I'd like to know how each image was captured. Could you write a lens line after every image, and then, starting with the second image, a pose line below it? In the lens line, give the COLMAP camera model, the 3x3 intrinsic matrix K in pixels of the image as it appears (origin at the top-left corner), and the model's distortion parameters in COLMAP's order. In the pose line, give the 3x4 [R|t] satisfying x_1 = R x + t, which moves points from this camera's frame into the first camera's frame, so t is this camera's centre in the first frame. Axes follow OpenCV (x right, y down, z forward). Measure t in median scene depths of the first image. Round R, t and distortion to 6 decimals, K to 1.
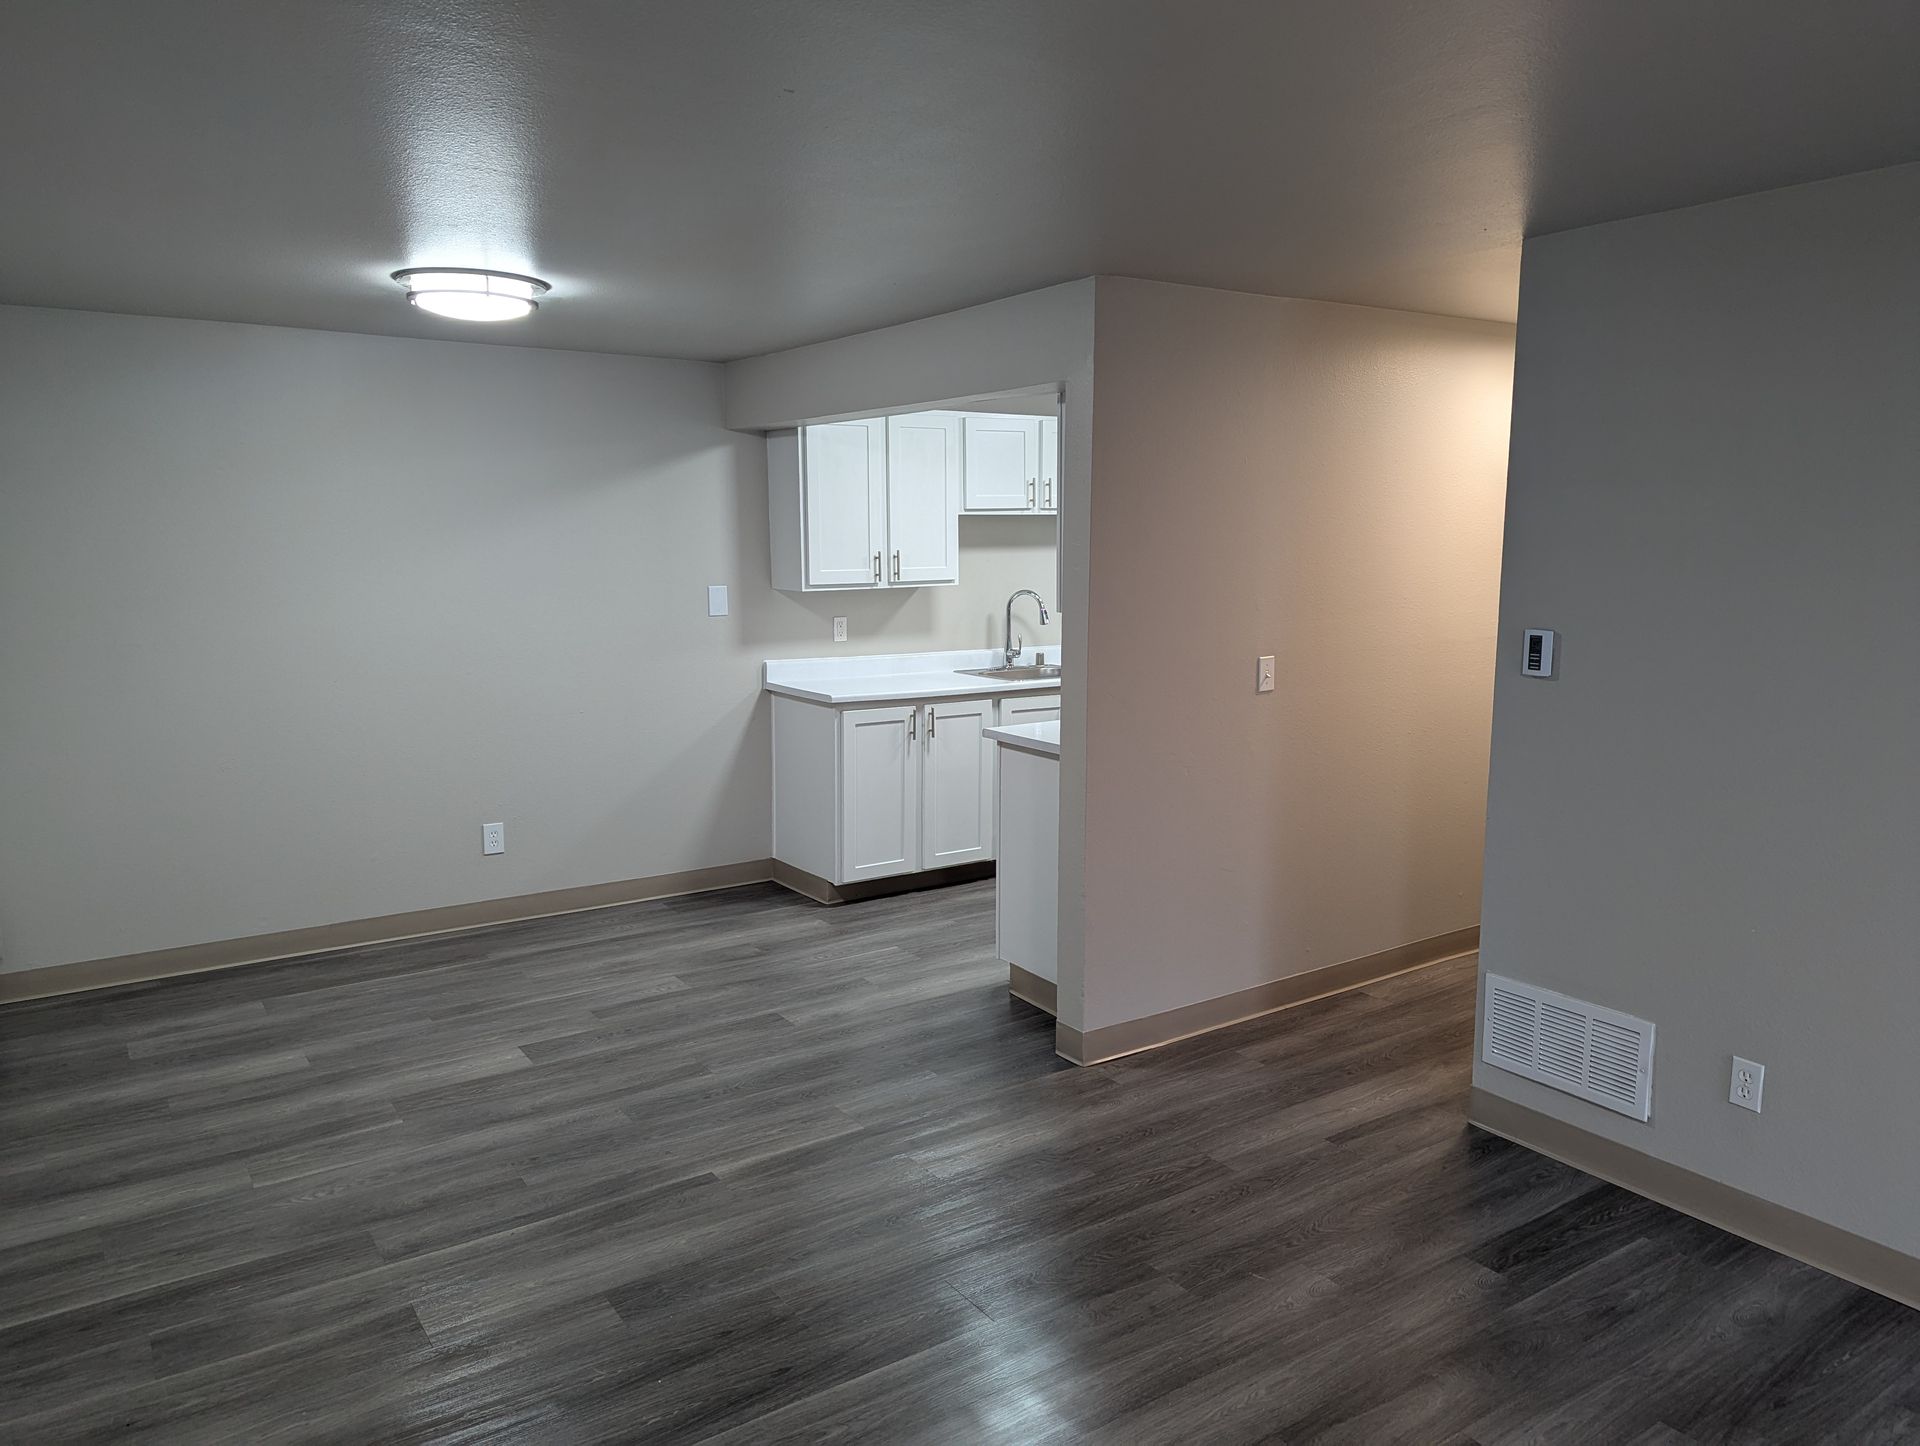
lens RADIAL K [[1357.8, 0, 960.0], [0, 1357.8, 723.0], [0, 0, 1]] dist [0.029839, -0.002099]
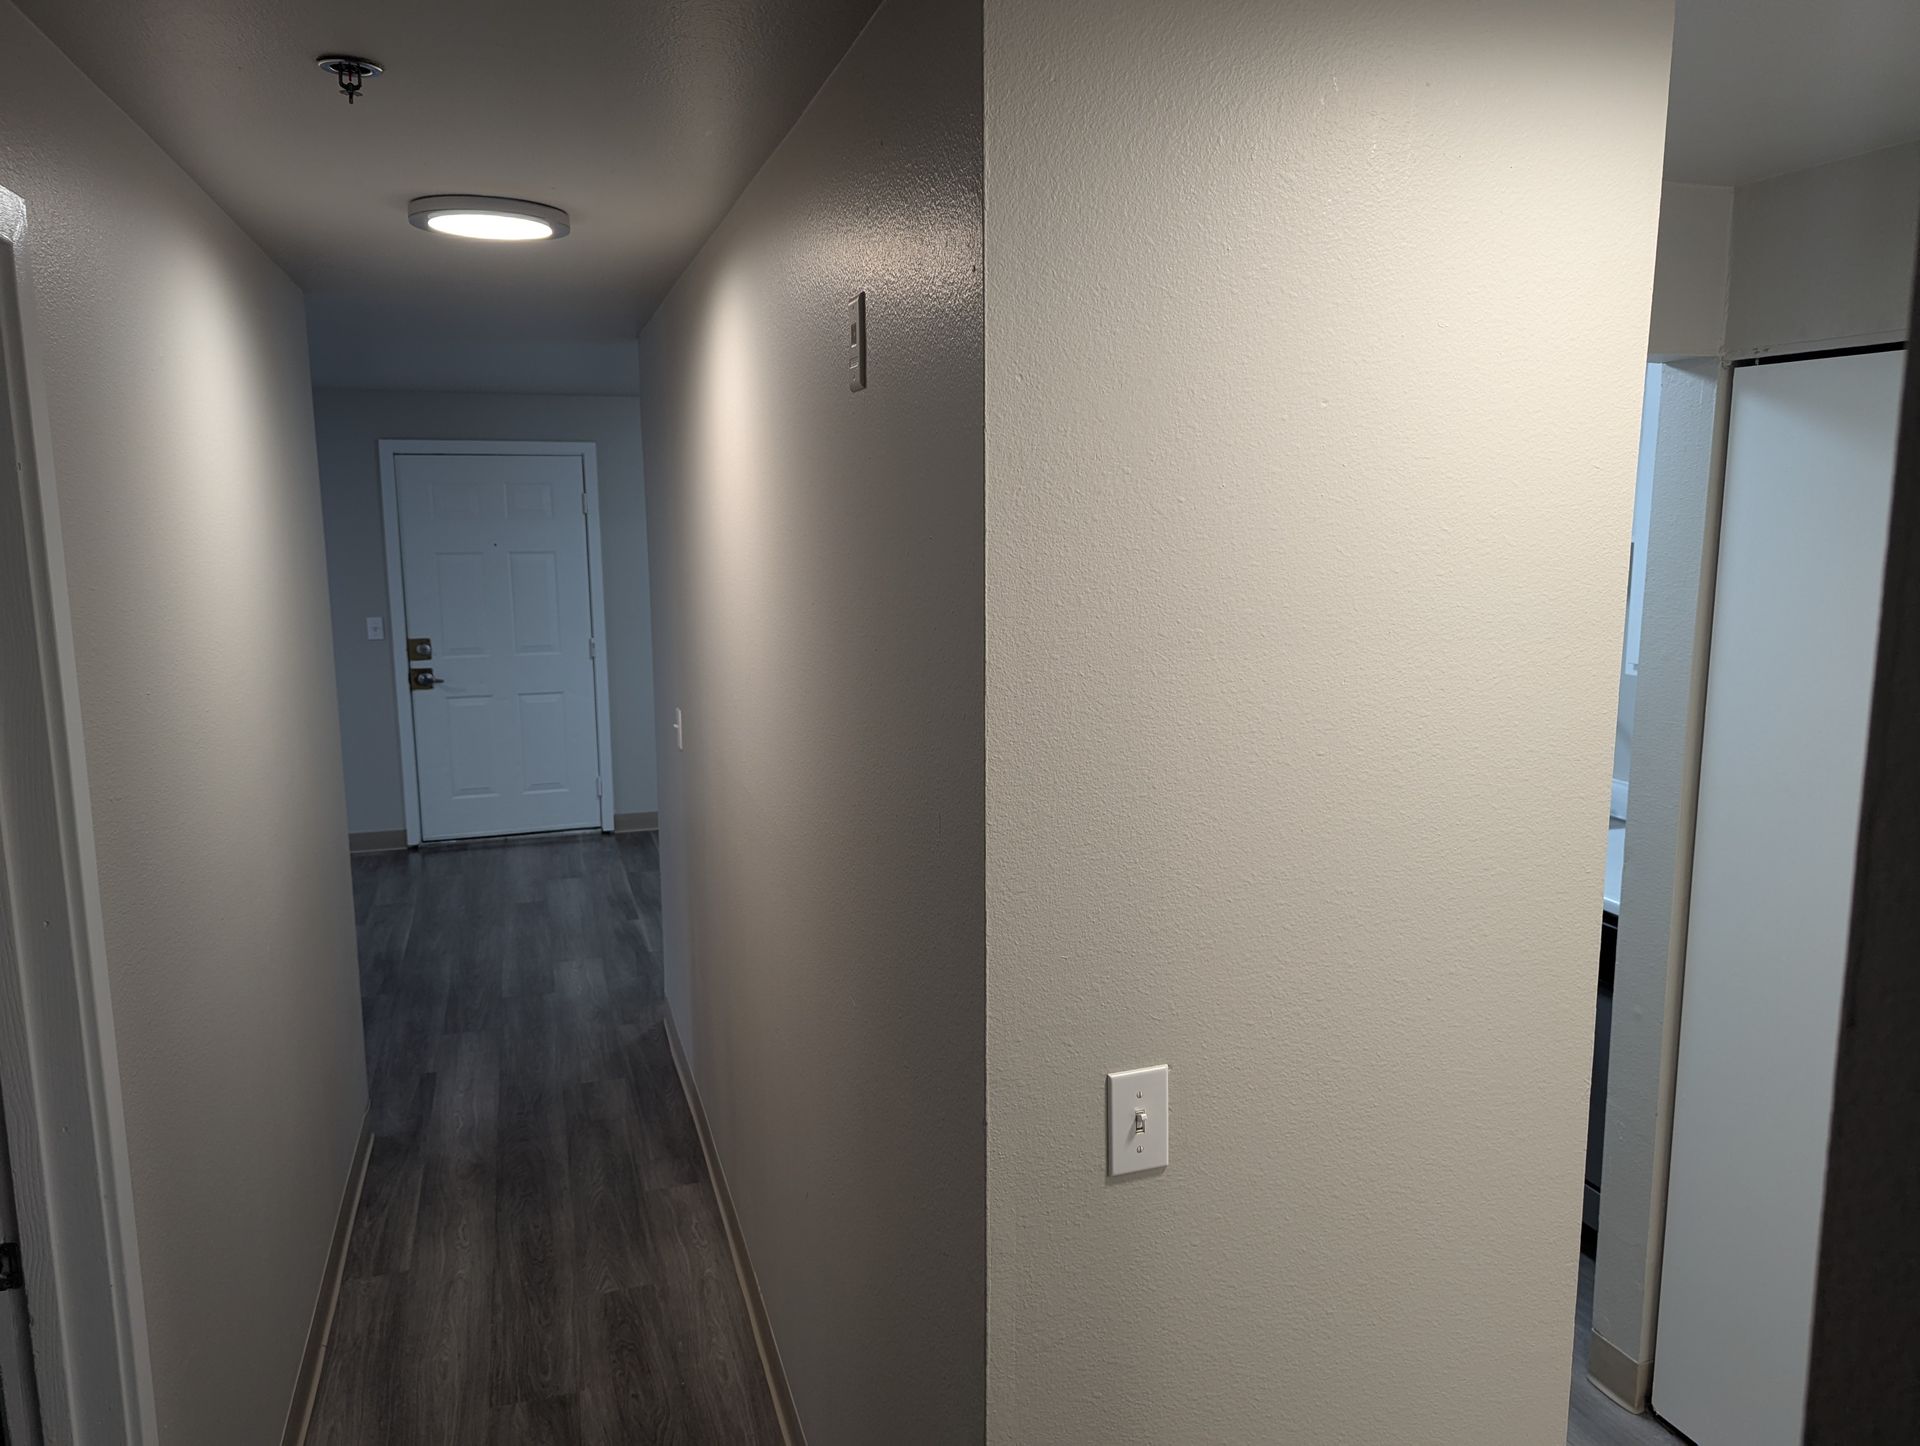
lens RADIAL K [[1358.0, 0, 963.1], [0, 1358.0, 709.5], [0, 0, 1]] dist [0.052713, -0.045280]
pose [[-0.277382, 0.148459, -0.949220, 0.773713], [-0.137059, 0.971770, 0.192037, -0.187097], [0.950933, 0.183367, -0.249204, 1.055222]]
